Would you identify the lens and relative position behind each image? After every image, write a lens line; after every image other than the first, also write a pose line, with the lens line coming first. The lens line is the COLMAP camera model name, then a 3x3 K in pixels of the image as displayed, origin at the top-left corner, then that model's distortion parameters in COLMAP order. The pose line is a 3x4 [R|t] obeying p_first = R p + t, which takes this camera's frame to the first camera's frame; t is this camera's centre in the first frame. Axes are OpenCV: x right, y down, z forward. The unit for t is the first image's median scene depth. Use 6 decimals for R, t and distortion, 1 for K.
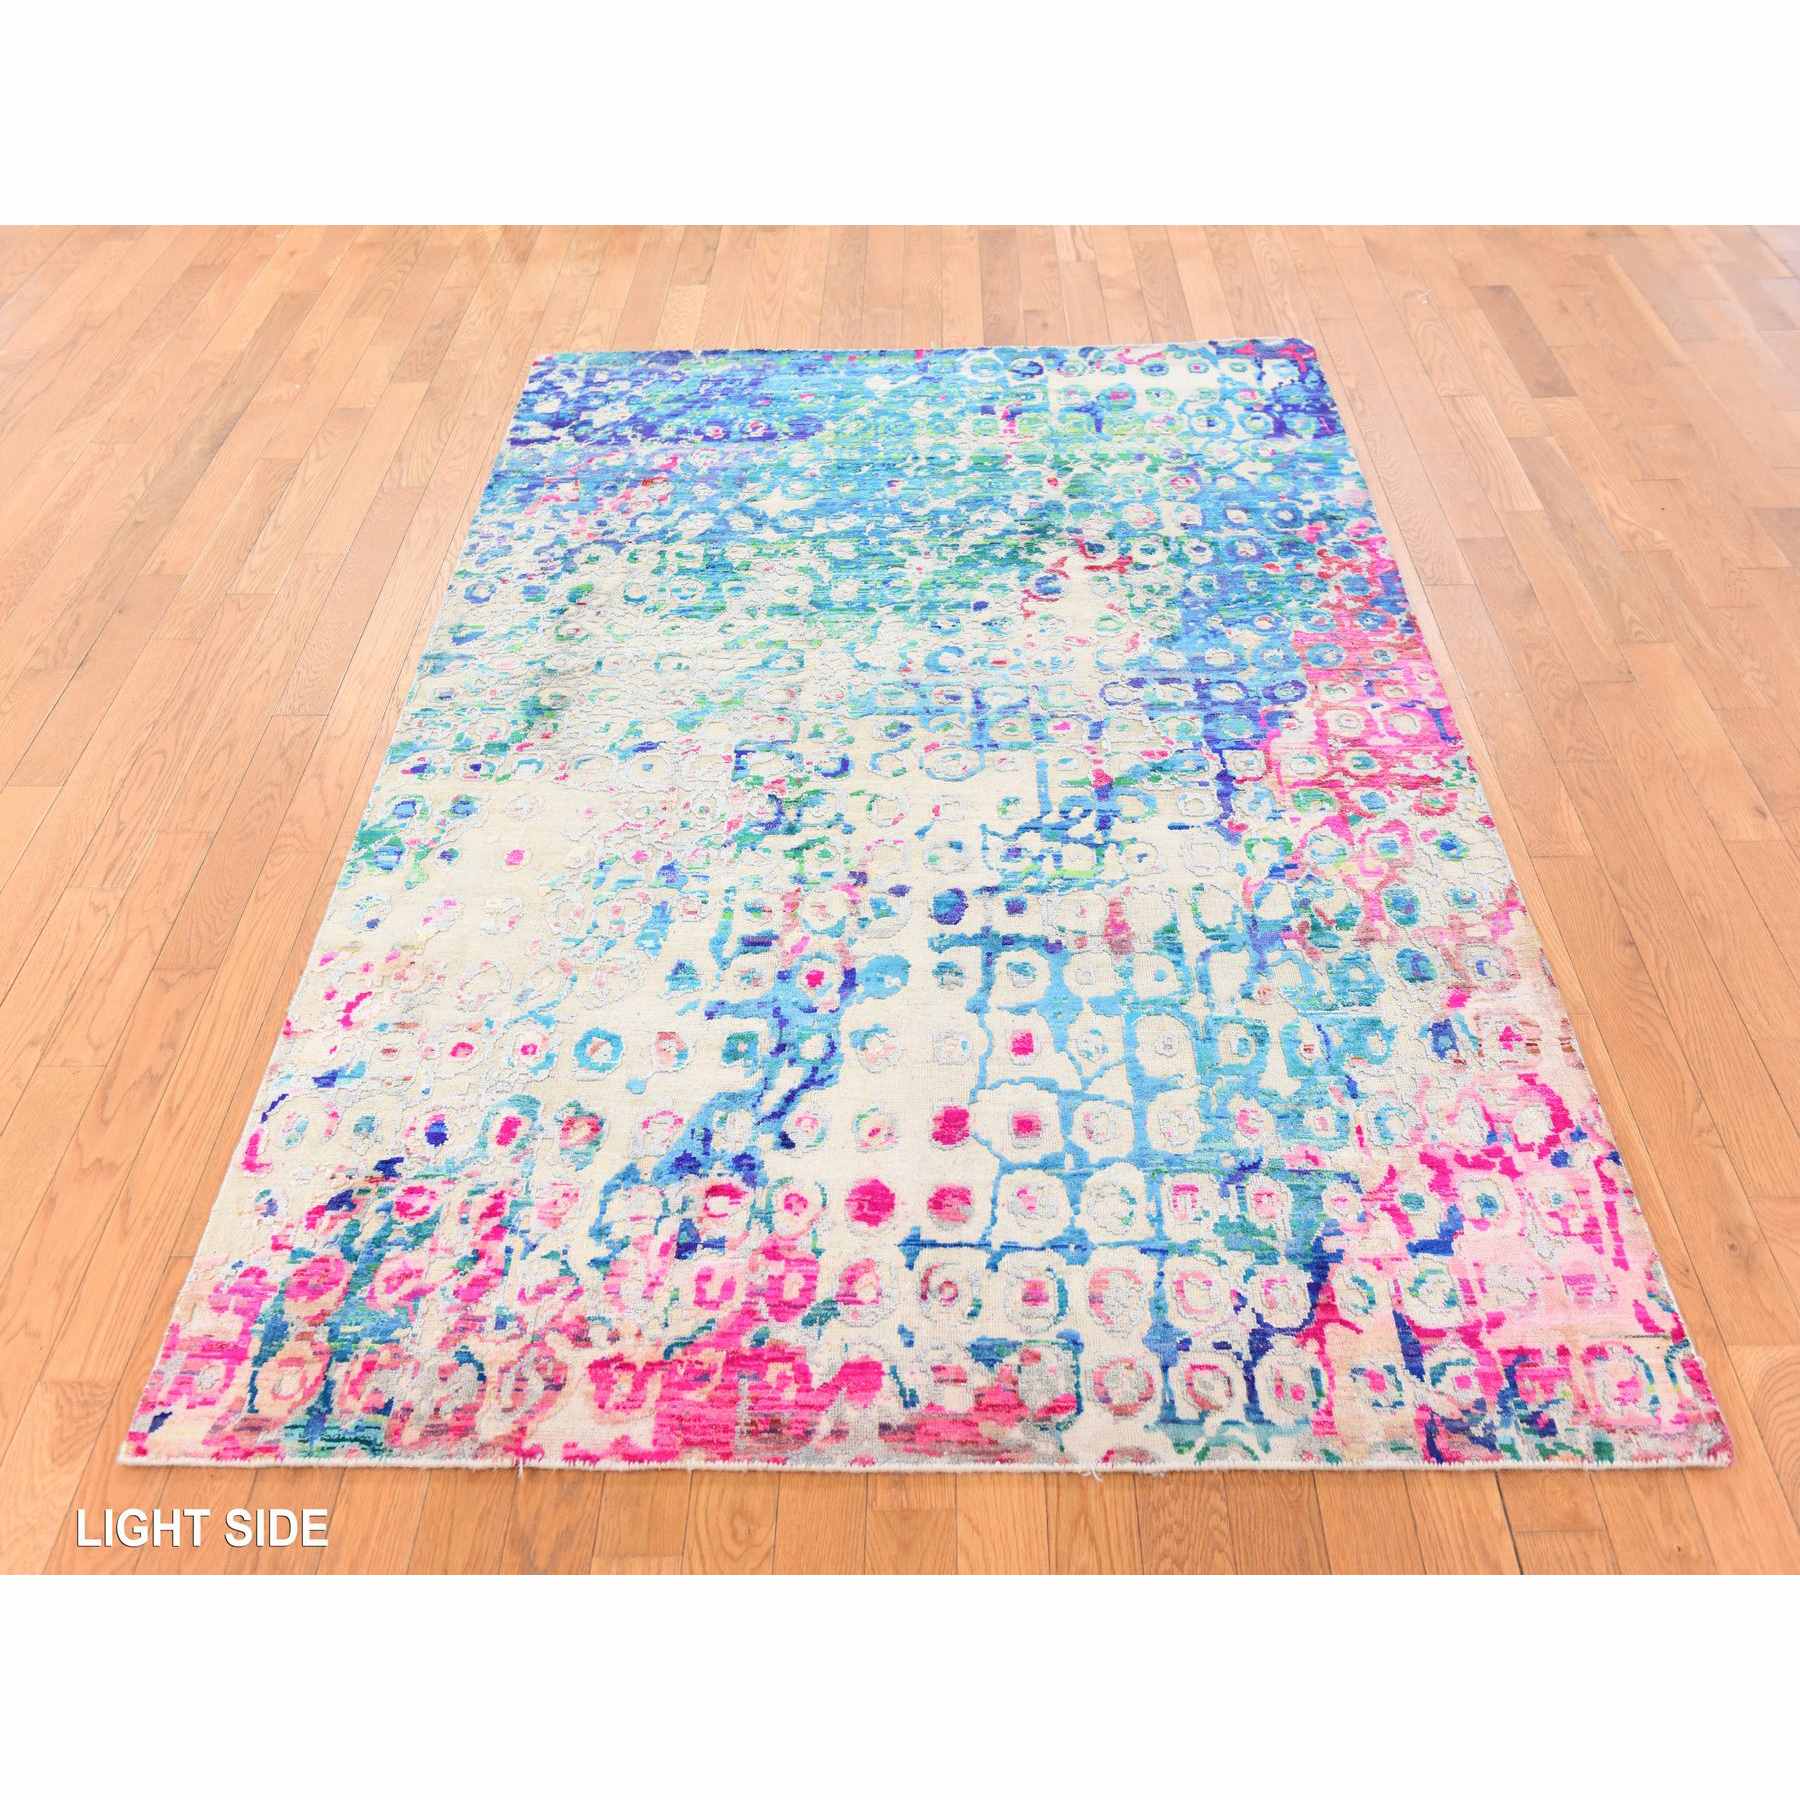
lens RADIAL K [[1814.3, 0, 900.0], [0, 1814.3, 900.0], [0, 0, 1]] dist [-0.006865, 0.003960]
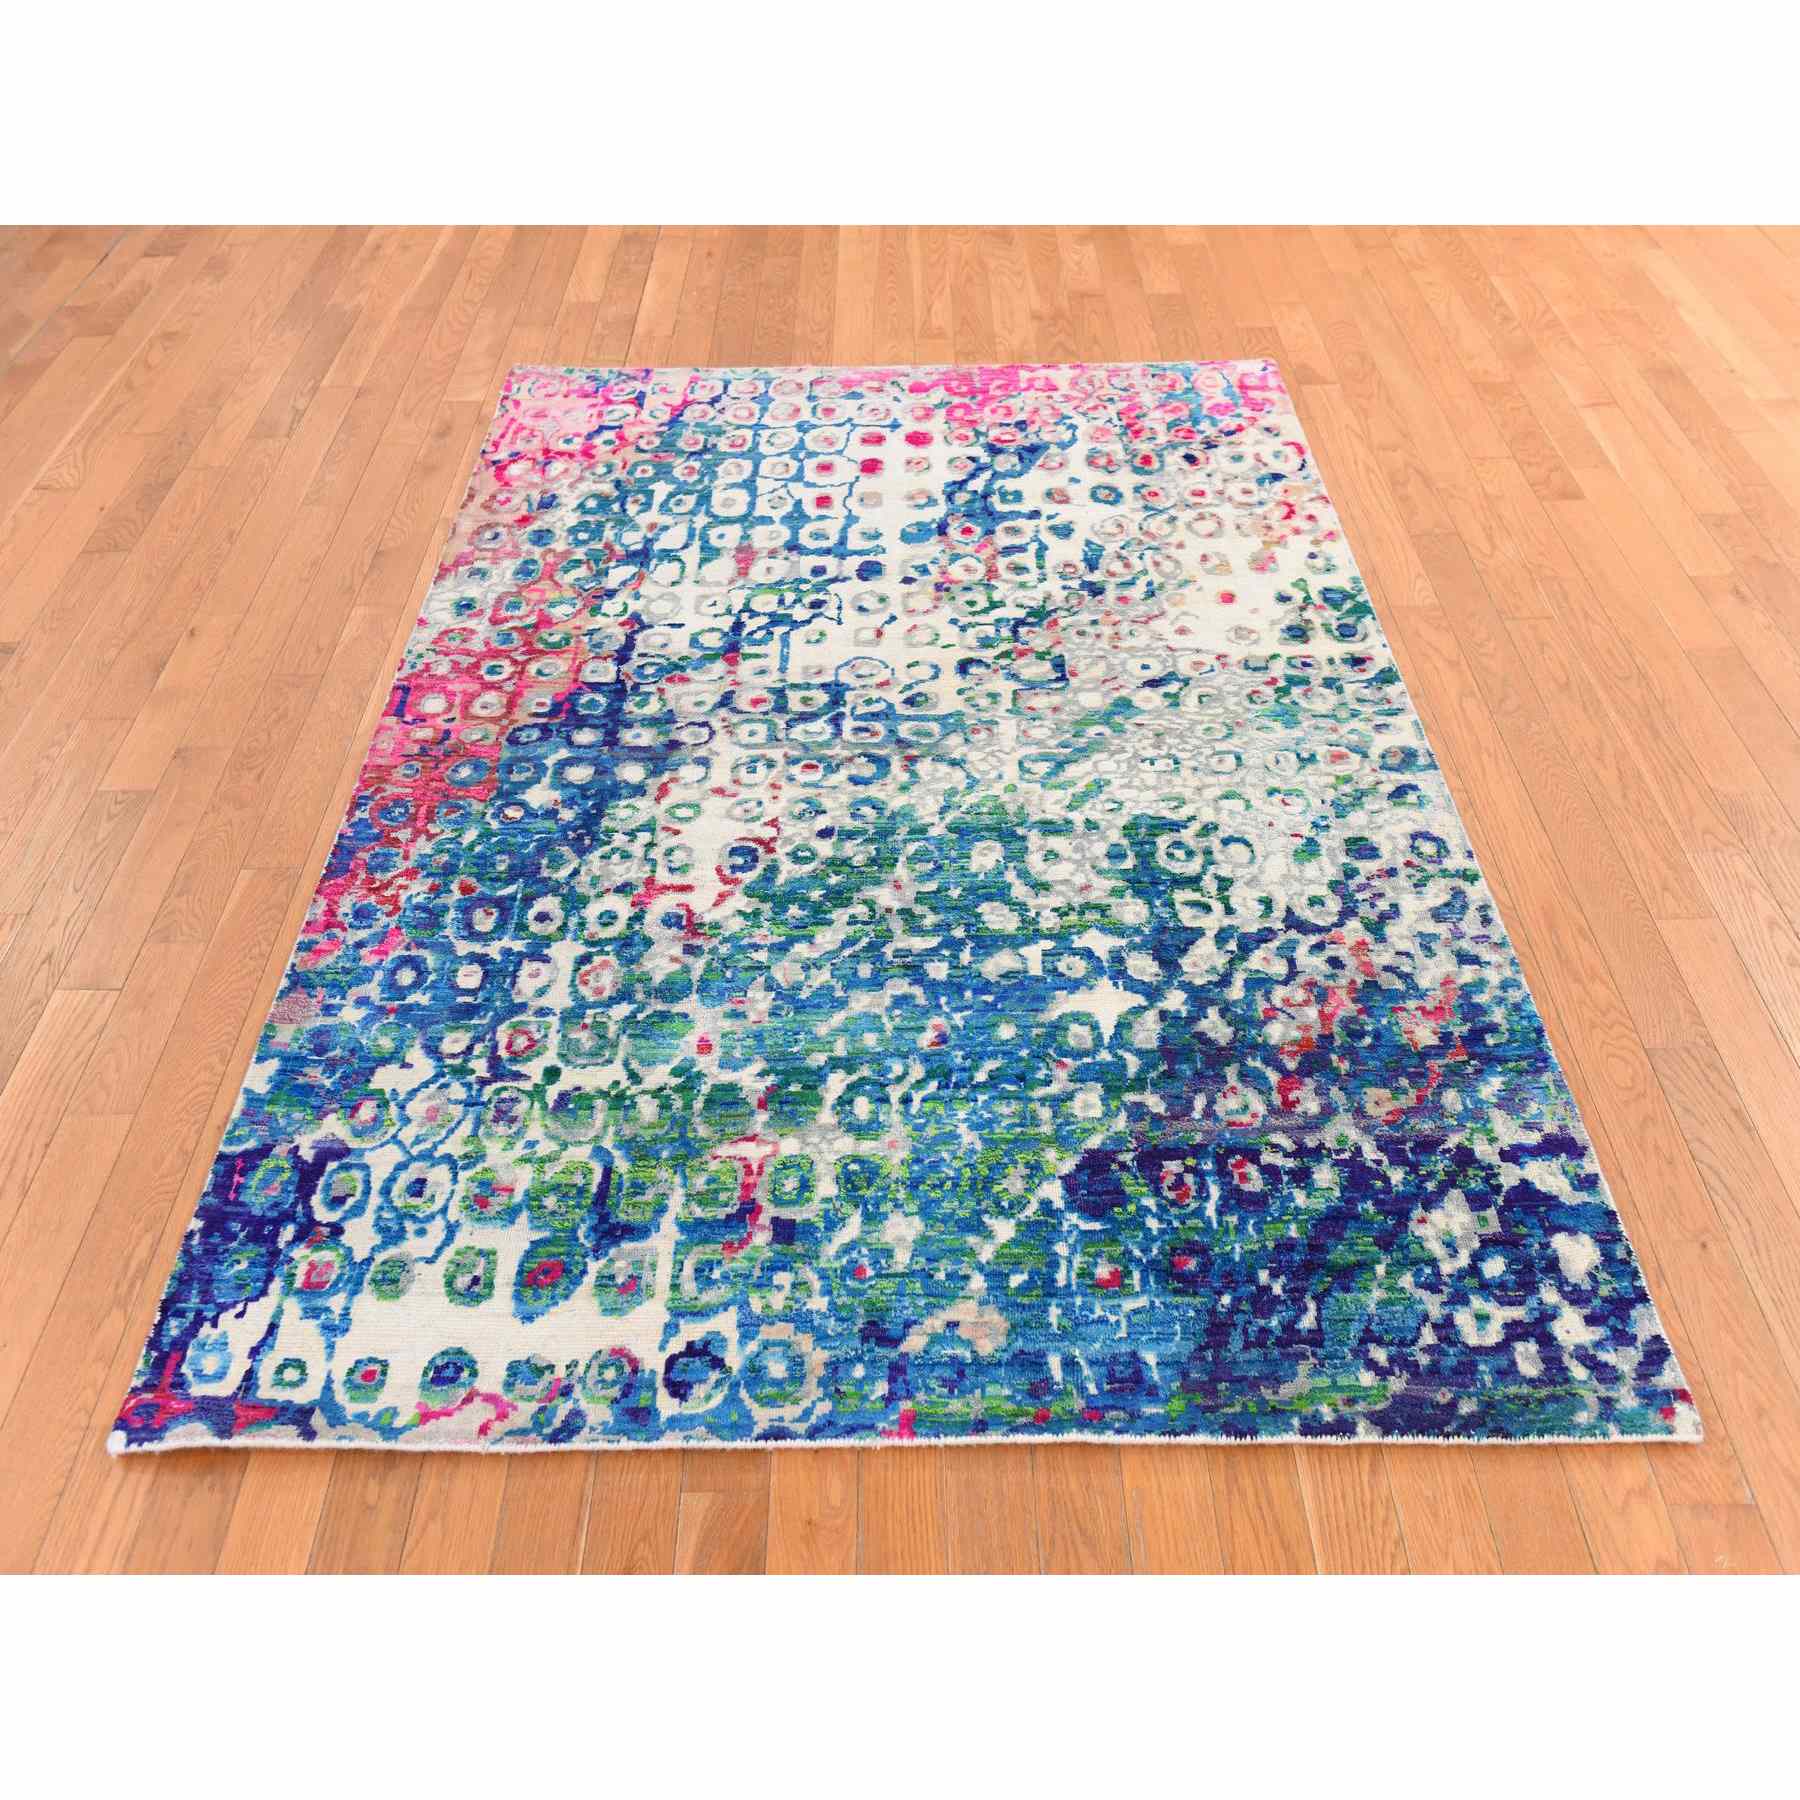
lens RADIAL K [[1814.3, 0, 900.0], [0, 1814.3, 900.0], [0, 0, 1]] dist [-0.006865, 0.003960]
pose [[-0.998825, 0.046274, 0.014392, -0.001999], [0.021523, 0.157508, 0.987283, -1.146799], [0.043419, 0.986433, -0.158319, 1.329668]]
